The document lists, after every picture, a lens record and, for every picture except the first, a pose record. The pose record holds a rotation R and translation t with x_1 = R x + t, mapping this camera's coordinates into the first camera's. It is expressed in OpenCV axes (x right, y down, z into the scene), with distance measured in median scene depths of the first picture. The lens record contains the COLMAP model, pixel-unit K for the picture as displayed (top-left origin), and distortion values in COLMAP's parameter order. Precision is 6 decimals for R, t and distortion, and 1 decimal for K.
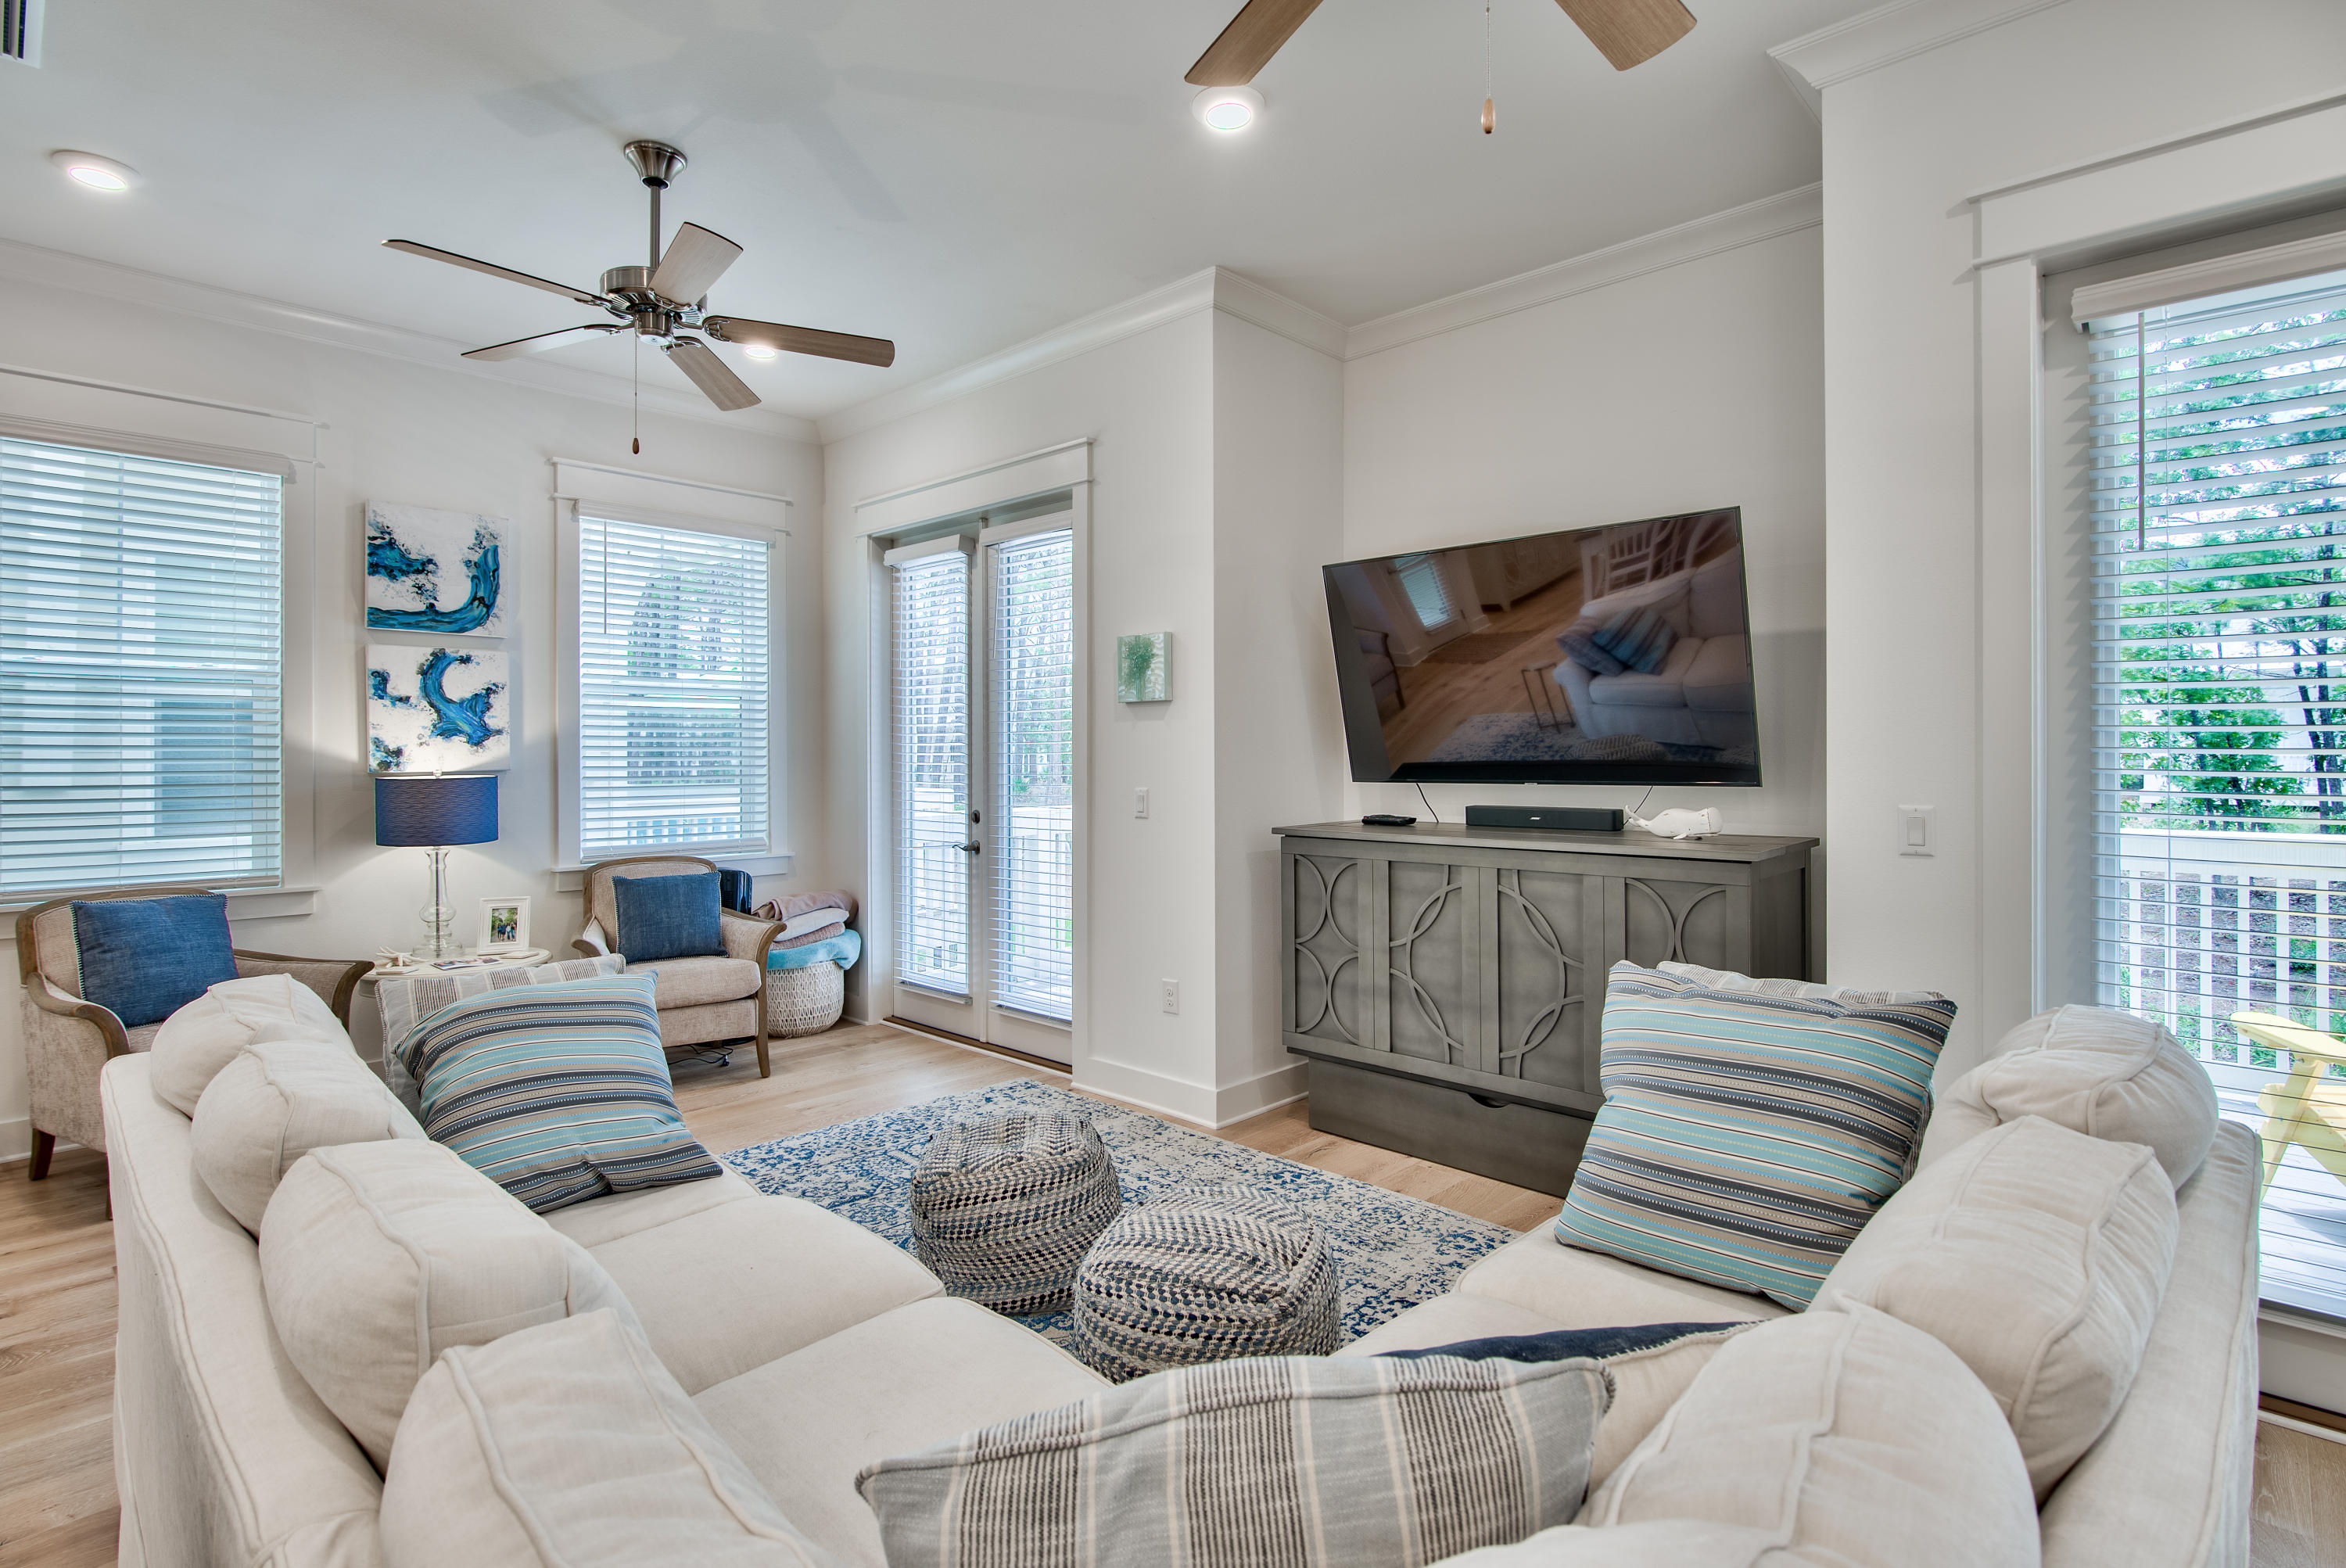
lens RADIAL K [[1162.3, 0, 1177.9], [0, 1162.3, 759.5], [0, 0, 1]] dist [-0.002287, -0.000243]
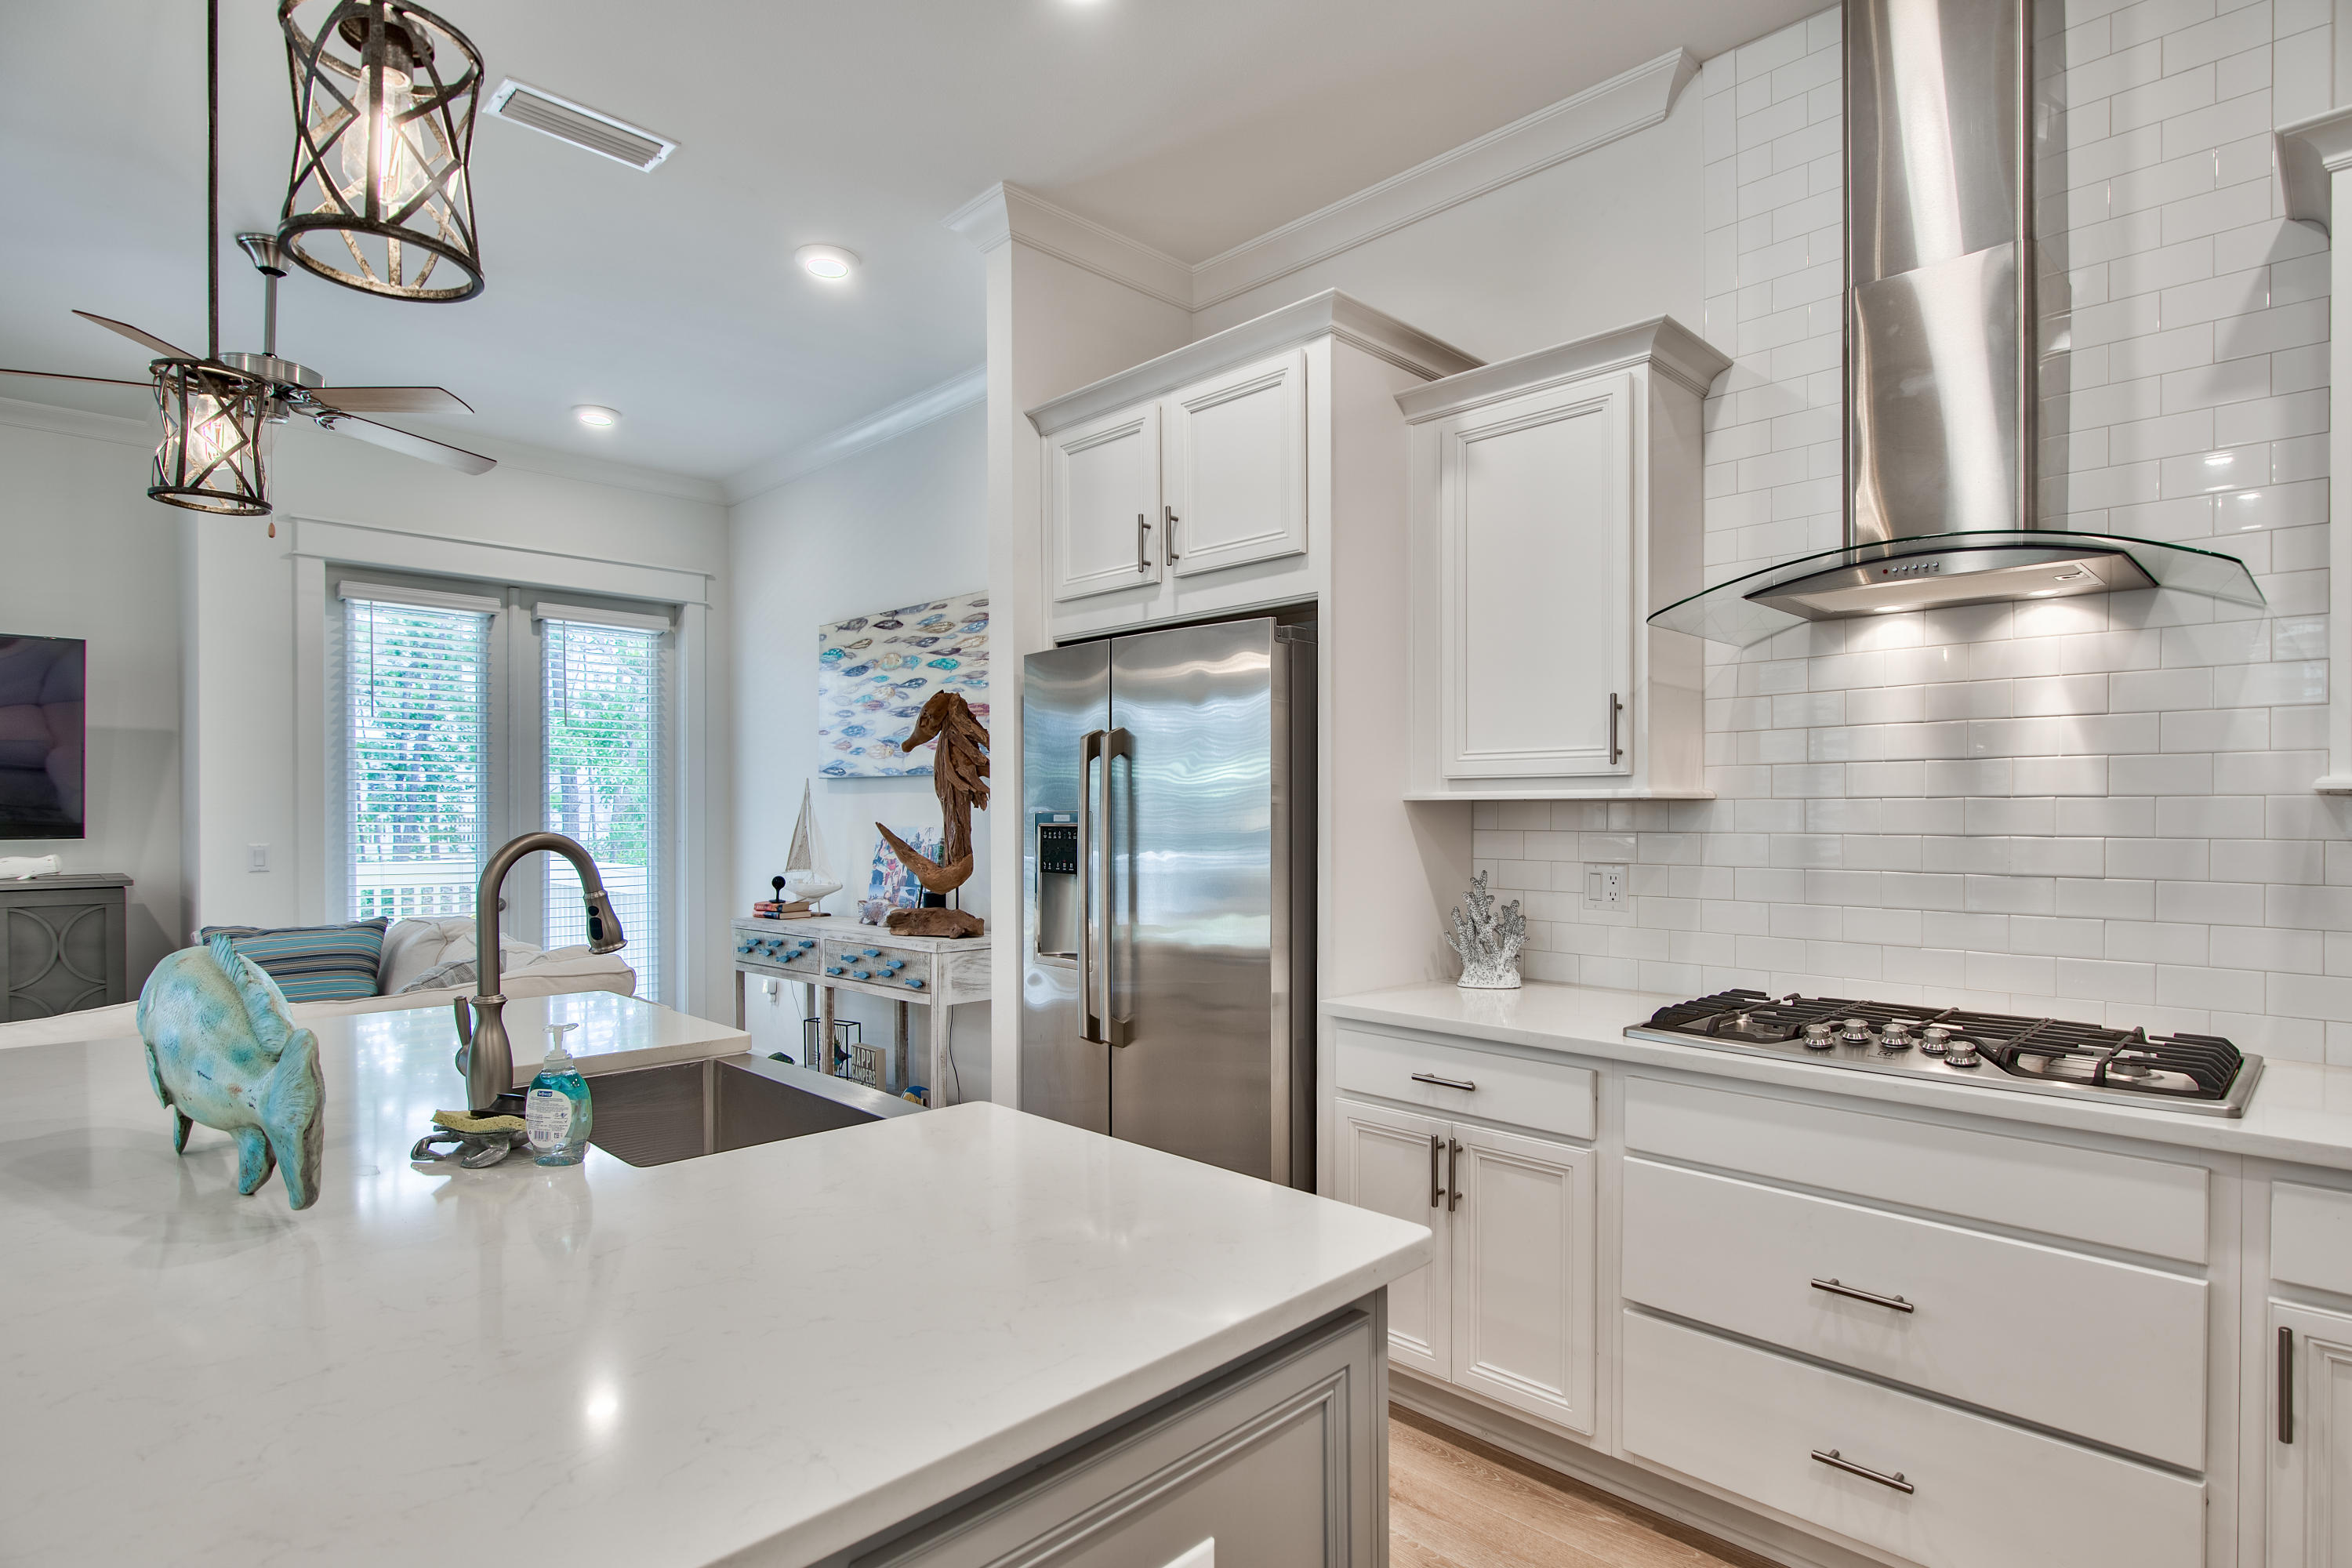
lens RADIAL K [[1199.9, 0, 1225.1], [0, 1199.9, 822.6], [0, 0, 1]] dist [-0.005783, -0.000556]
pose [[0.013019, -0.004372, 0.999906, -0.692584], [0.005801, 0.999974, 0.004297, 0.005493], [-0.999898, 0.005745, 0.013044, -0.298273]]
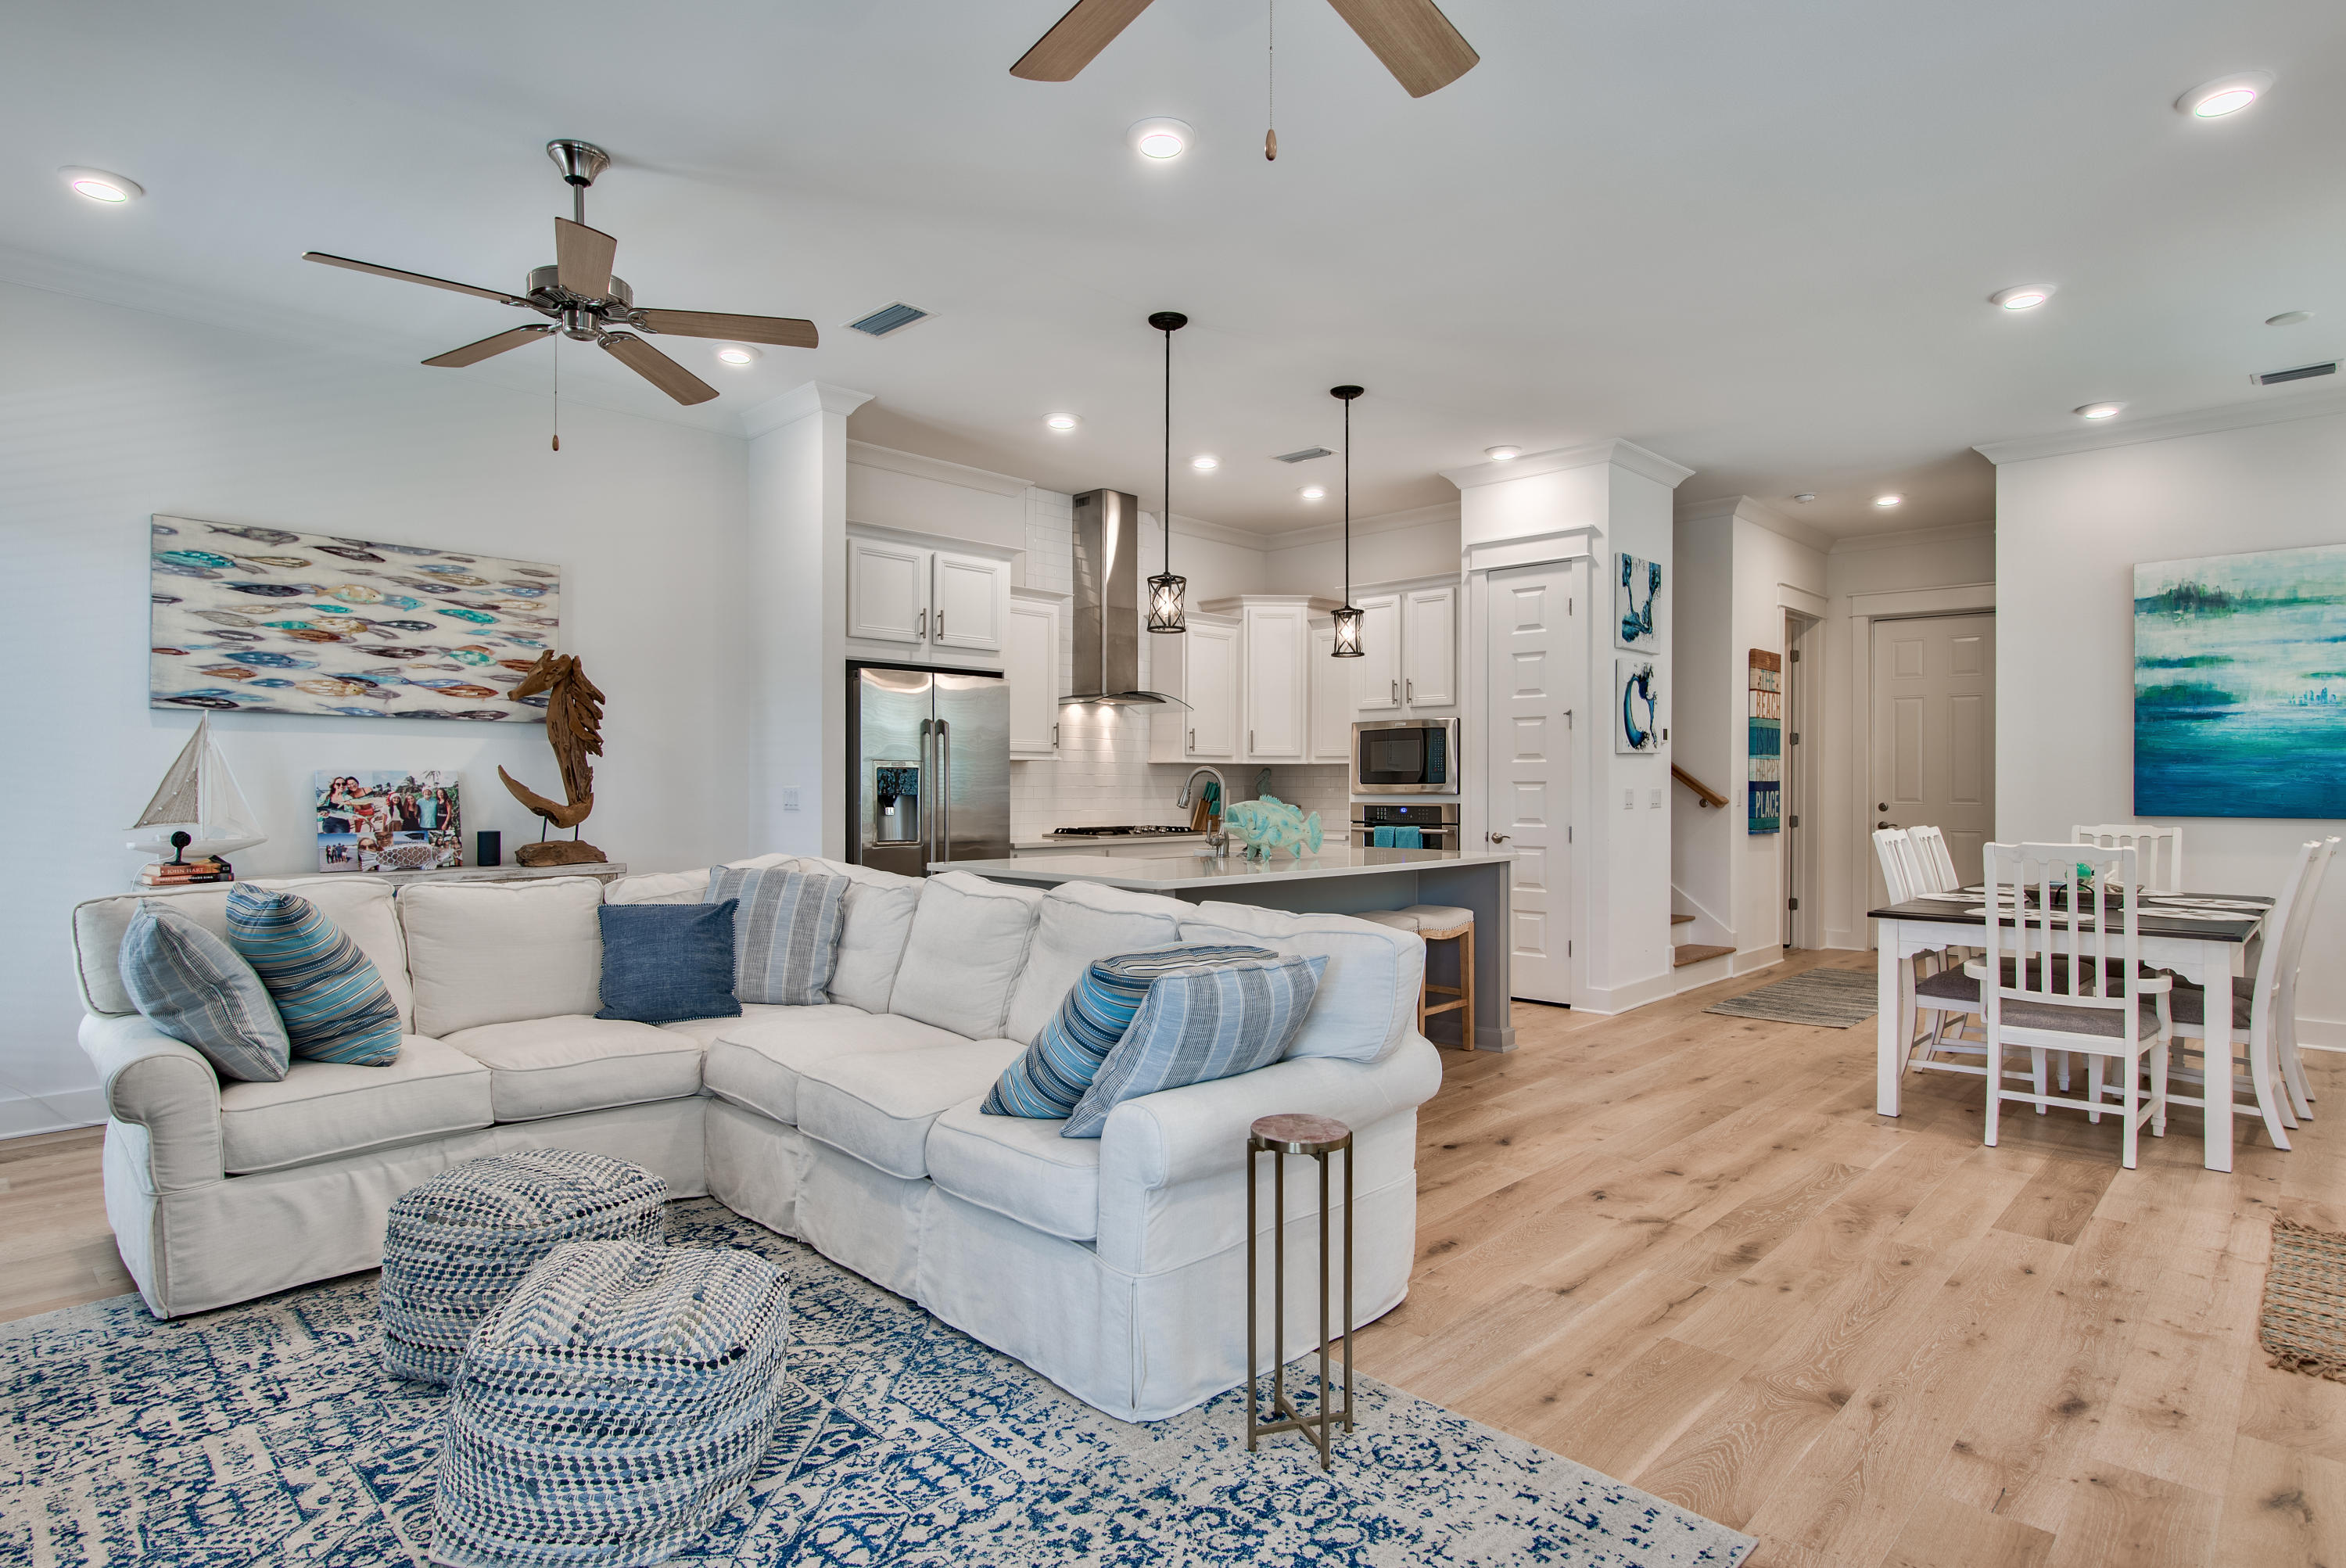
lens RADIAL K [[1243.9, 0, 1164.0], [0, 1243.9, 782.3], [0, 0, 1]] dist [-0.000292, -0.000854]
pose [[-0.999917, 0.000050, 0.012866, -0.294925], [0.000103, 0.999992, 0.004102, 0.018518], [-0.012866, 0.004103, -0.999909, 1.114618]]
